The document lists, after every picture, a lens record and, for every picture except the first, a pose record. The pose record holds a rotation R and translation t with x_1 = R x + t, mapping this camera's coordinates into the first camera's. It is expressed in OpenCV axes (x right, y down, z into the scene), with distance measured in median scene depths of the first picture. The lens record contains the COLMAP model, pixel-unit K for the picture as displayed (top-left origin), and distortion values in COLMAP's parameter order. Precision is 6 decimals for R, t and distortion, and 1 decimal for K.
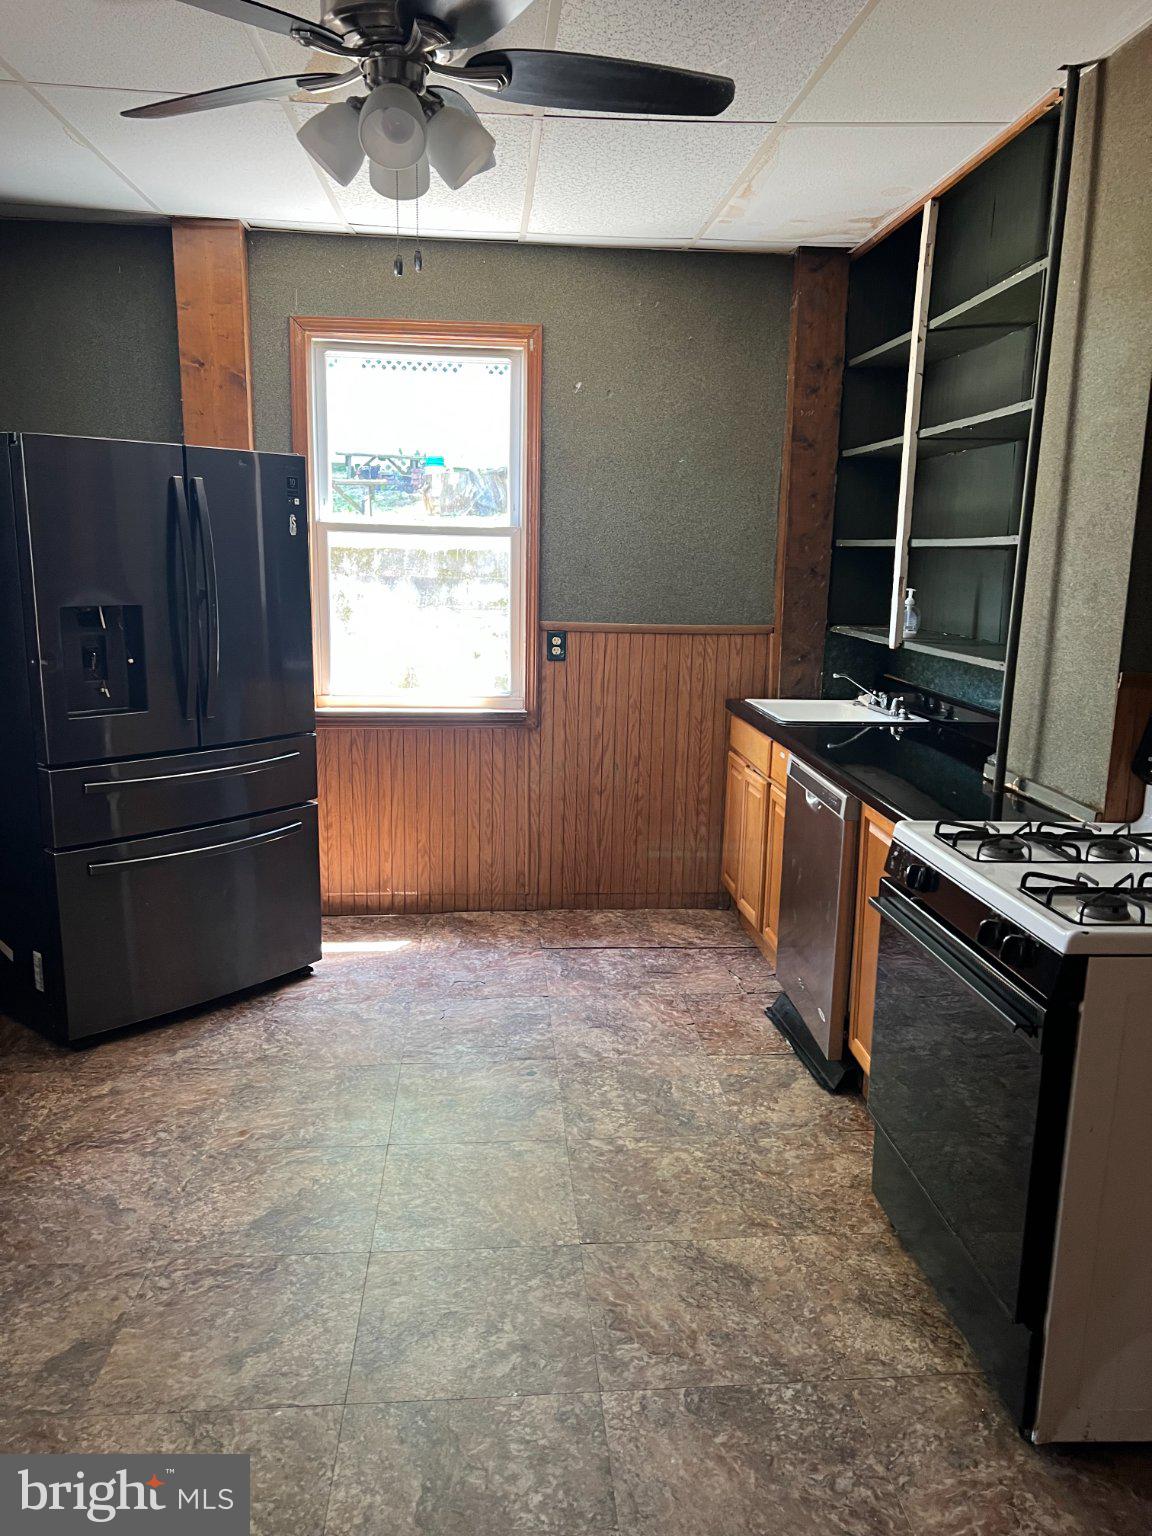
lens RADIAL K [[1161.6, 0, 573.4], [0, 1161.6, 776.4], [0, 0, 1]] dist [0.063937, -0.073893]
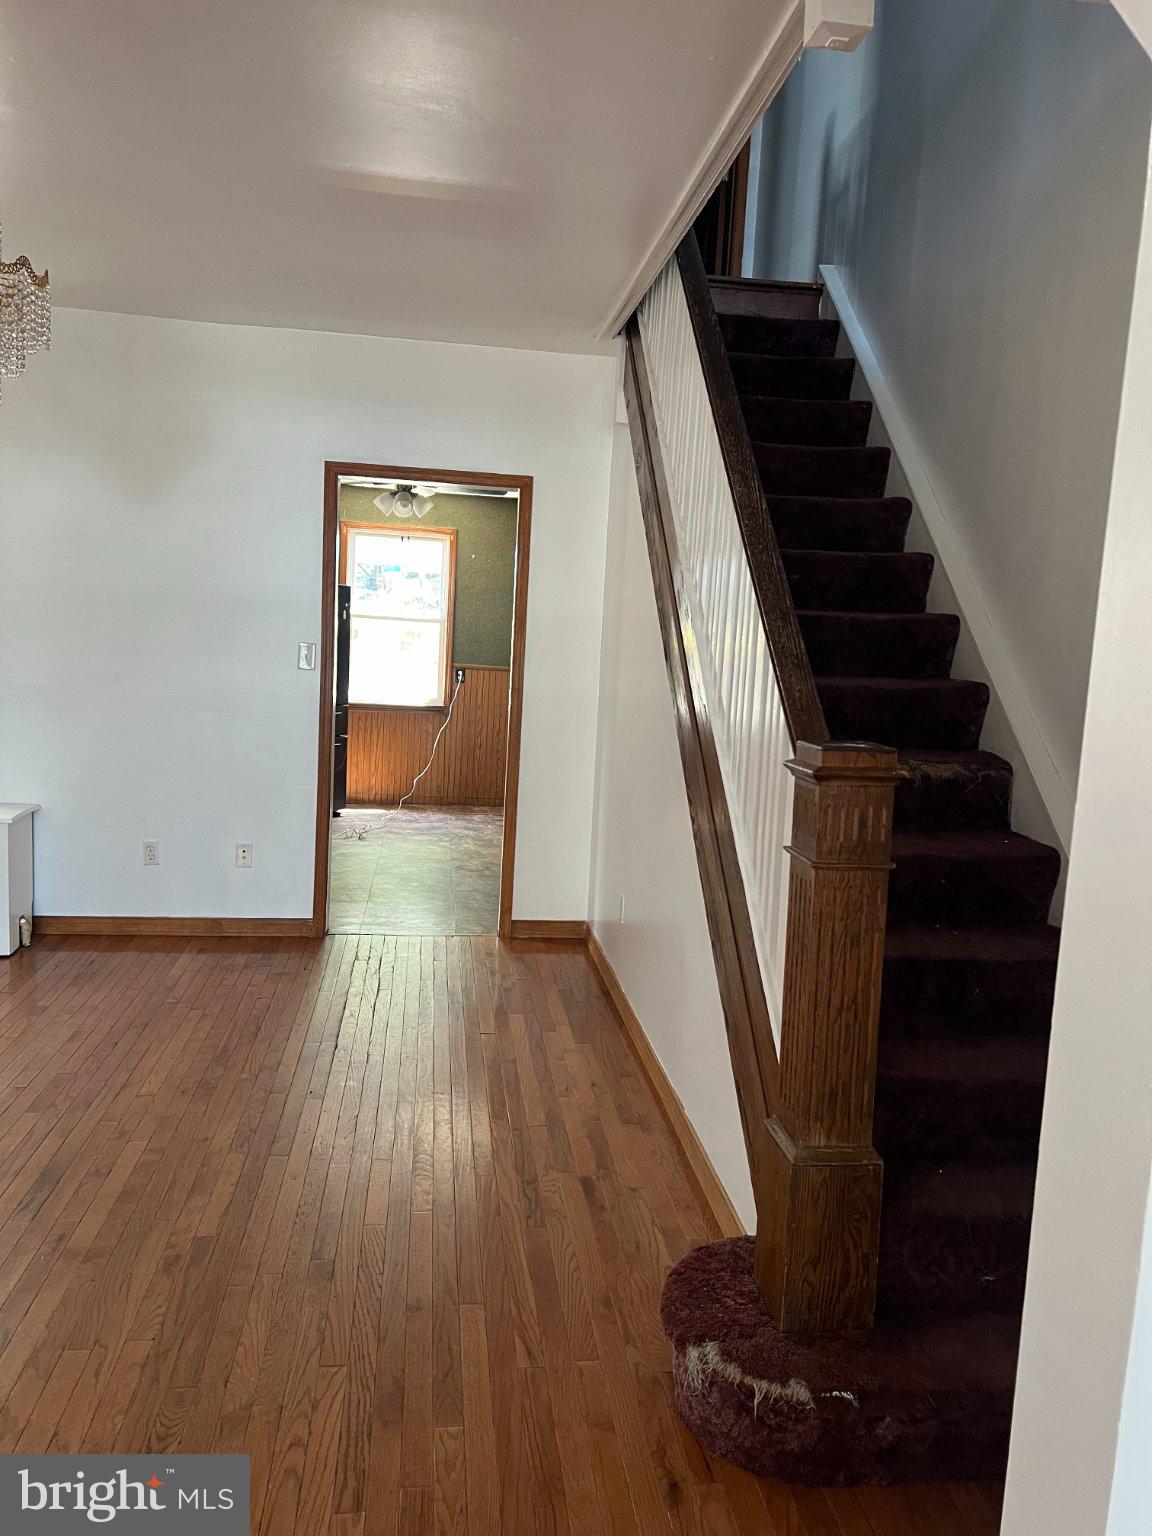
lens RADIAL K [[1161.6, 0, 579.1], [0, 1161.6, 762.6], [0, 0, 1]] dist [0.063937, -0.073893]
pose [[0.997957, 0.031175, 0.055772, 0.090006], [-0.026038, 0.995550, -0.090571, 0.235435], [-0.058347, 0.088934, 0.994327, -1.109206]]
